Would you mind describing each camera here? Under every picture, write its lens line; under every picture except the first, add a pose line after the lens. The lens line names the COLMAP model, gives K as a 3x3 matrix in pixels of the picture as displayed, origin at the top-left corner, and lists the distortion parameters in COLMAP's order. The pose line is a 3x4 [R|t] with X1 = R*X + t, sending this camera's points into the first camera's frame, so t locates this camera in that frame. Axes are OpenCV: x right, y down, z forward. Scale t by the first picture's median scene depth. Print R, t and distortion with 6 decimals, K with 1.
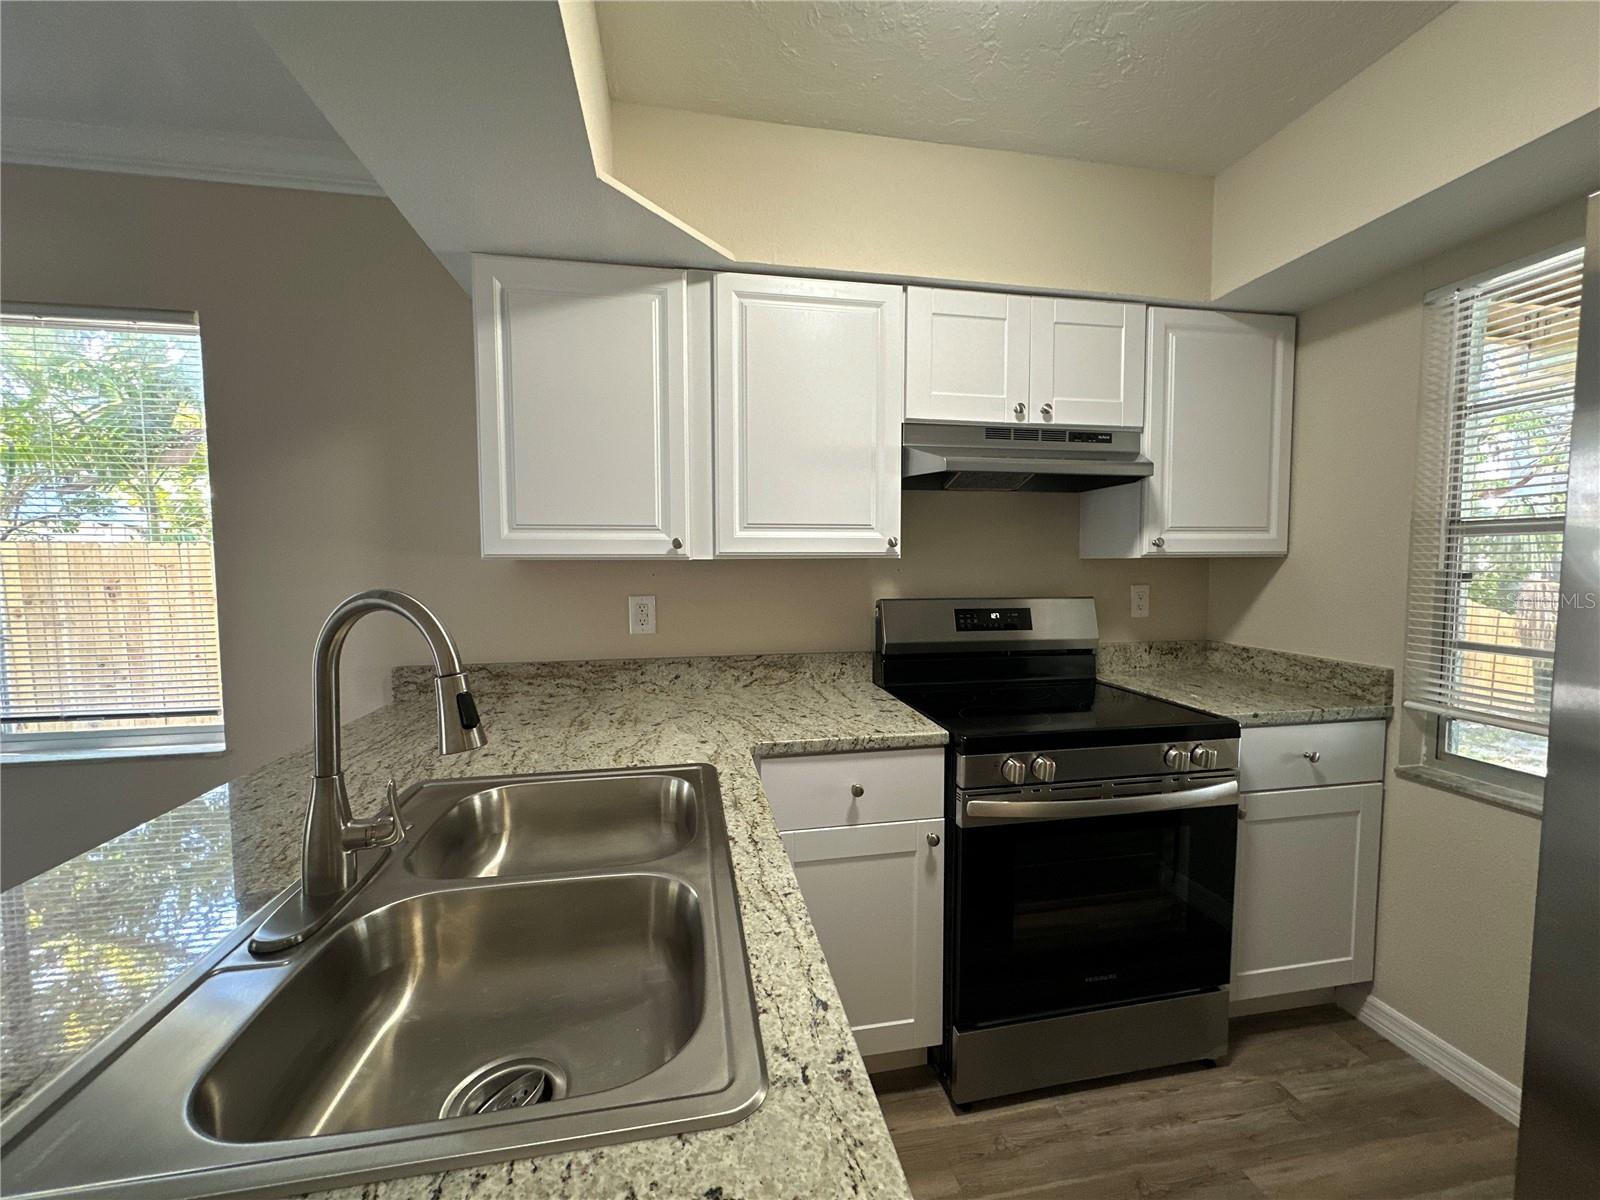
lens RADIAL K [[638.4, 0, 799.3], [0, 638.4, 598.2], [0, 0, 1]] dist [-0.002103, 0.000563]
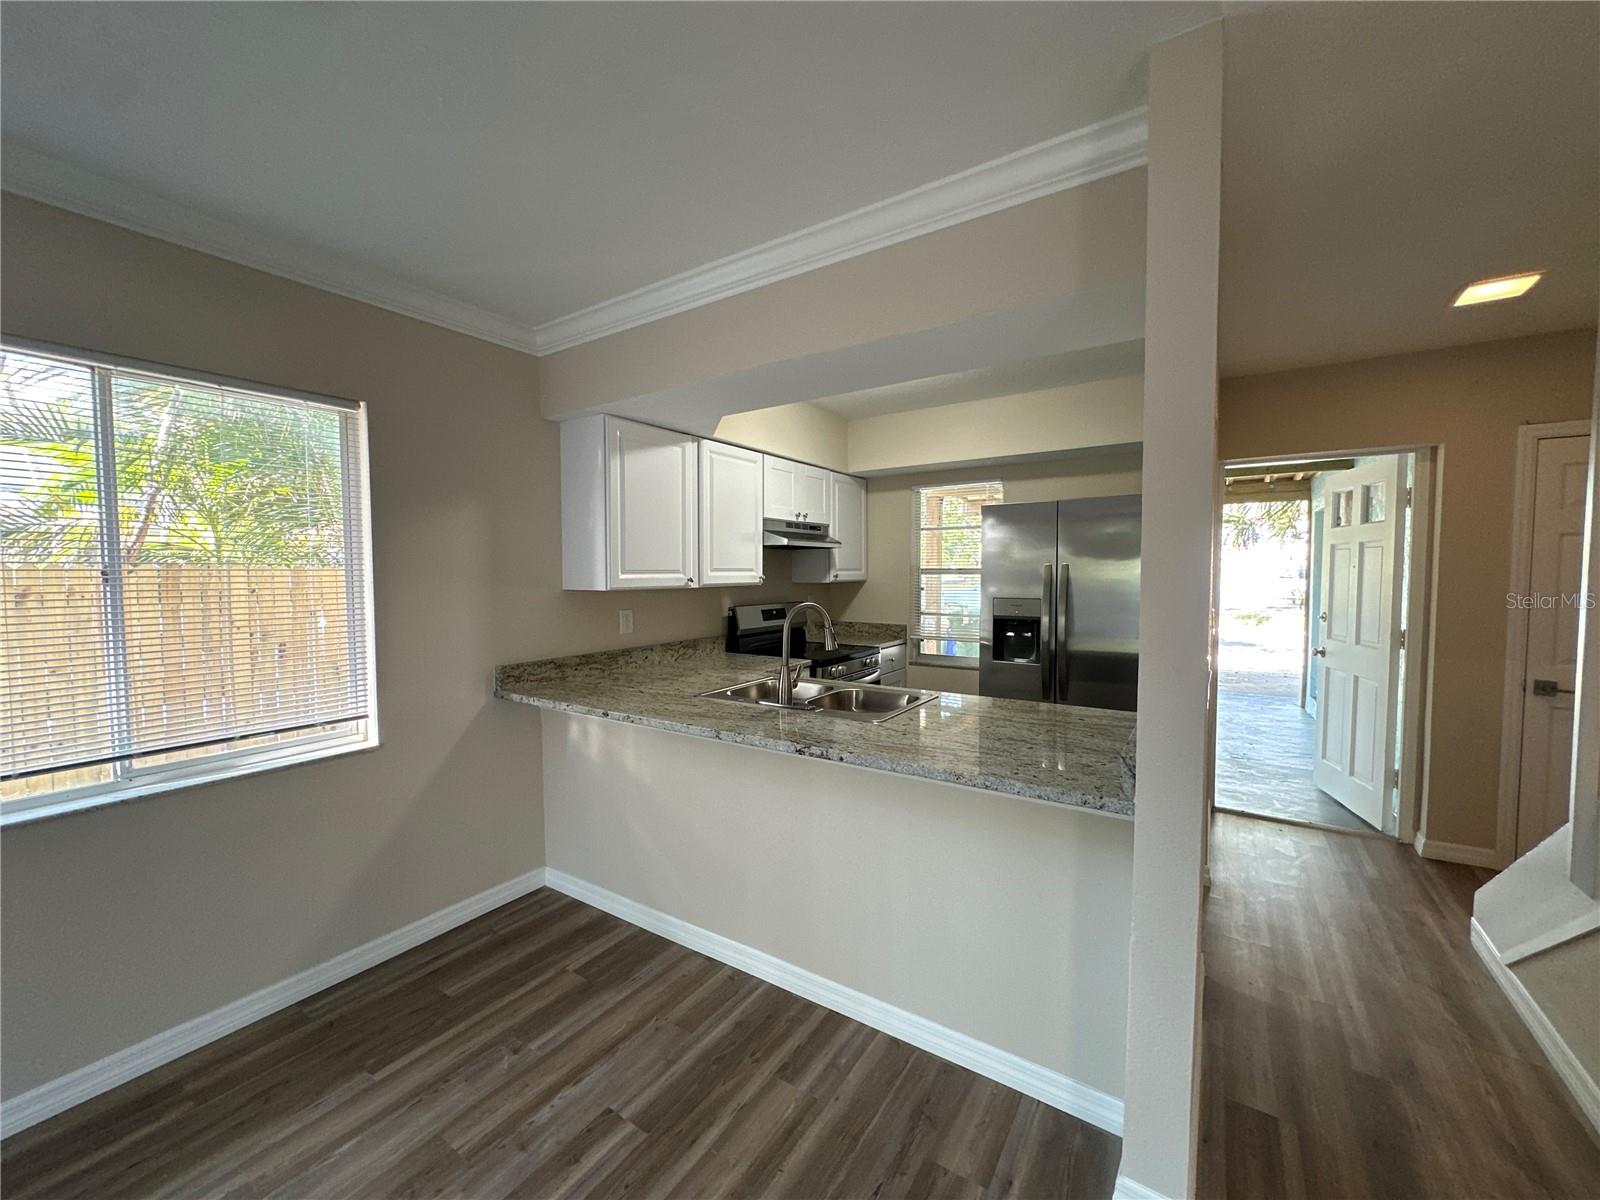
lens RADIAL K [[638.4, 0, 798.1], [0, 638.4, 598.9], [0, 0, 1]] dist [-0.002103, 0.000563]
pose [[0.692005, -0.031014, 0.721226, -1.293889], [0.043177, 0.999066, 0.001534, -0.017464], [-0.720600, 0.030079, 0.692698, -0.515425]]
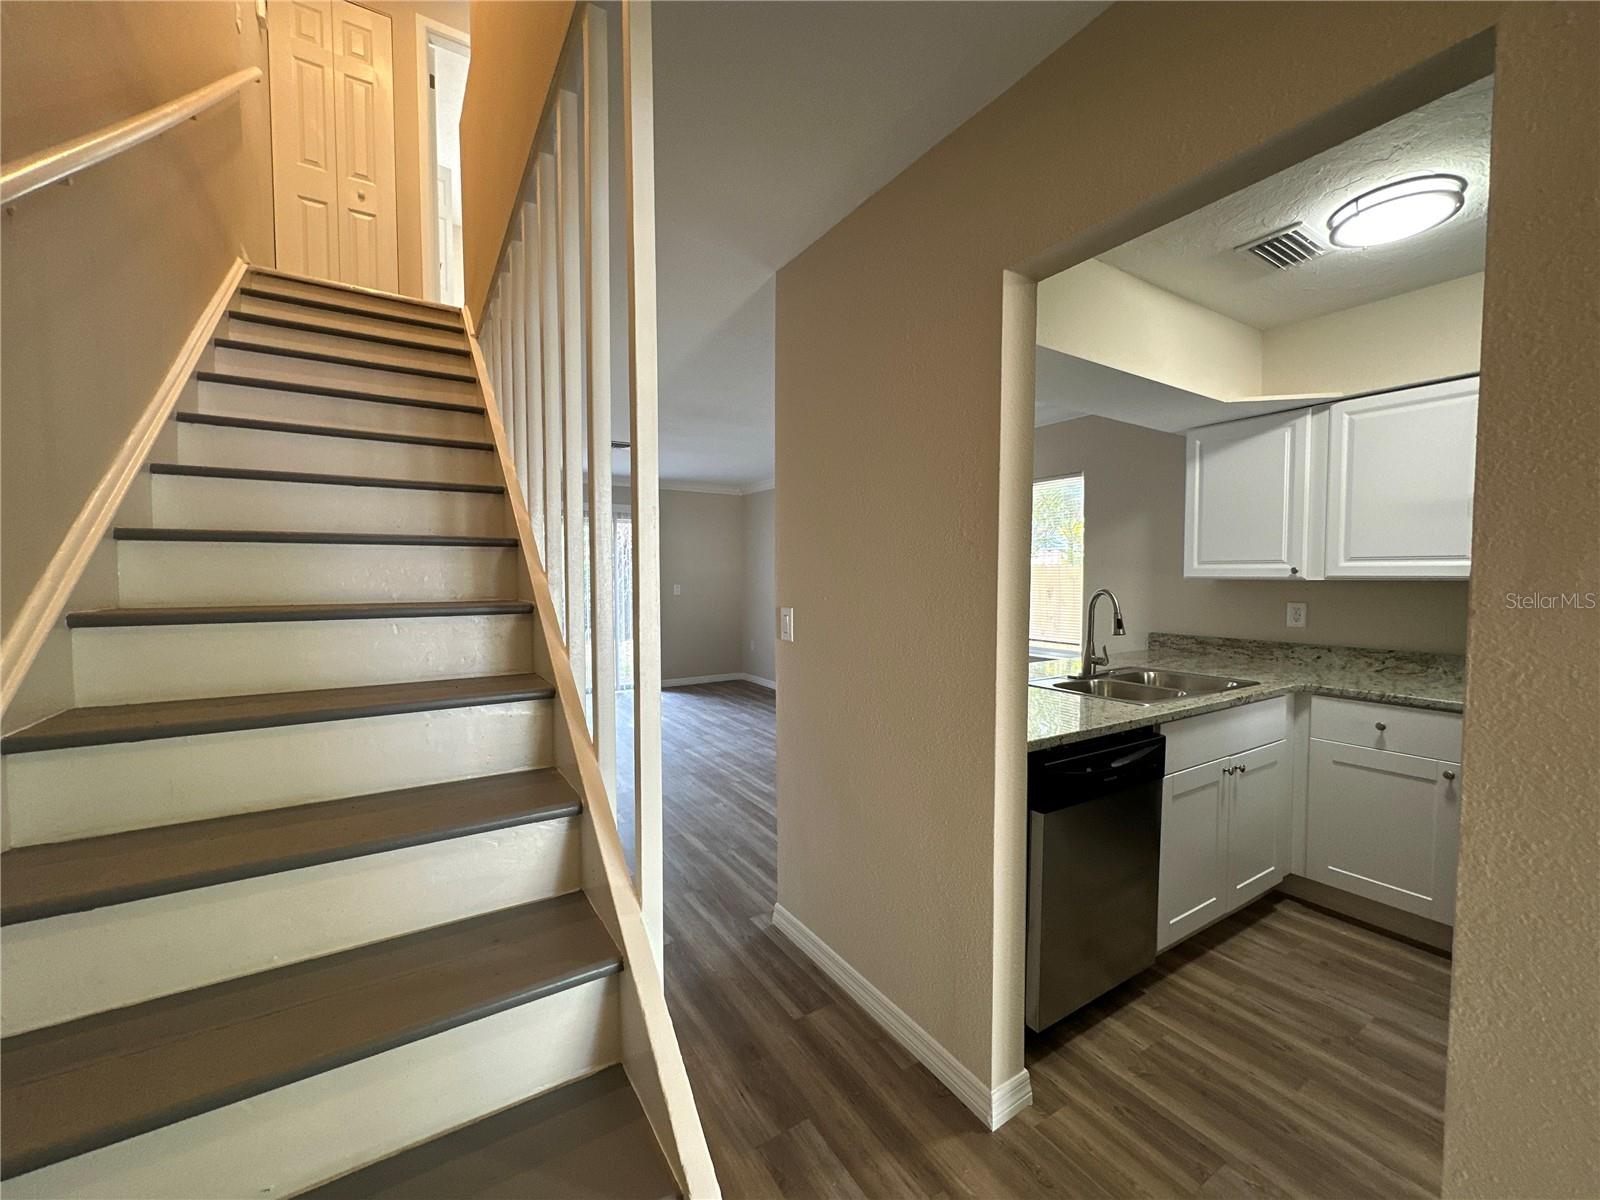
lens RADIAL K [[638.4, 0, 800.5], [0, 638.4, 599.6], [0, 0, 1]] dist [-0.002103, 0.000563]
pose [[0.365443, 0.039752, -0.929985, 0.875493], [-0.056457, 0.998195, 0.020482, 0.029176], [0.929120, 0.045019, 0.367028, -0.804272]]
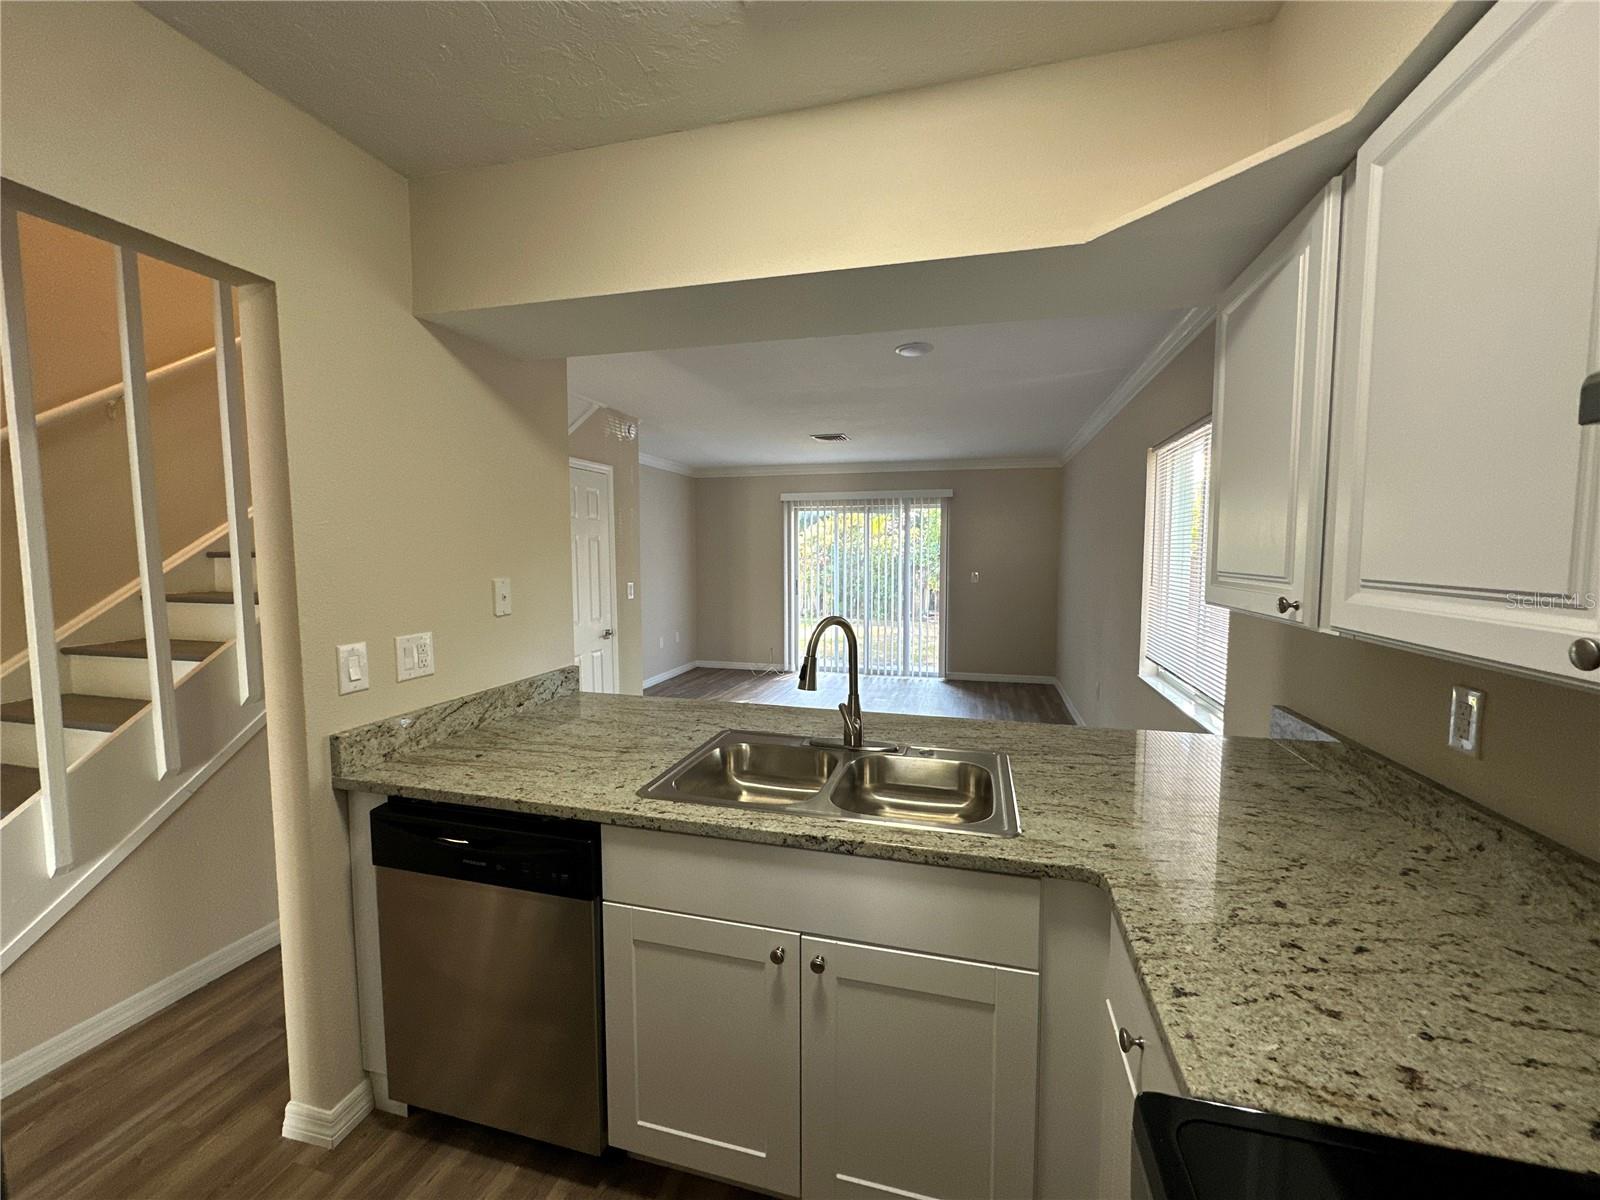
lens RADIAL K [[638.4, 0, 798.3], [0, 638.4, 598.3], [0, 0, 1]] dist [-0.002103, 0.000563]
pose [[-0.436811, 0.070277, -0.896804, 0.619676], [-0.052303, 0.993273, 0.103312, -0.131048], [0.898032, 0.092033, -0.430197, 0.801339]]
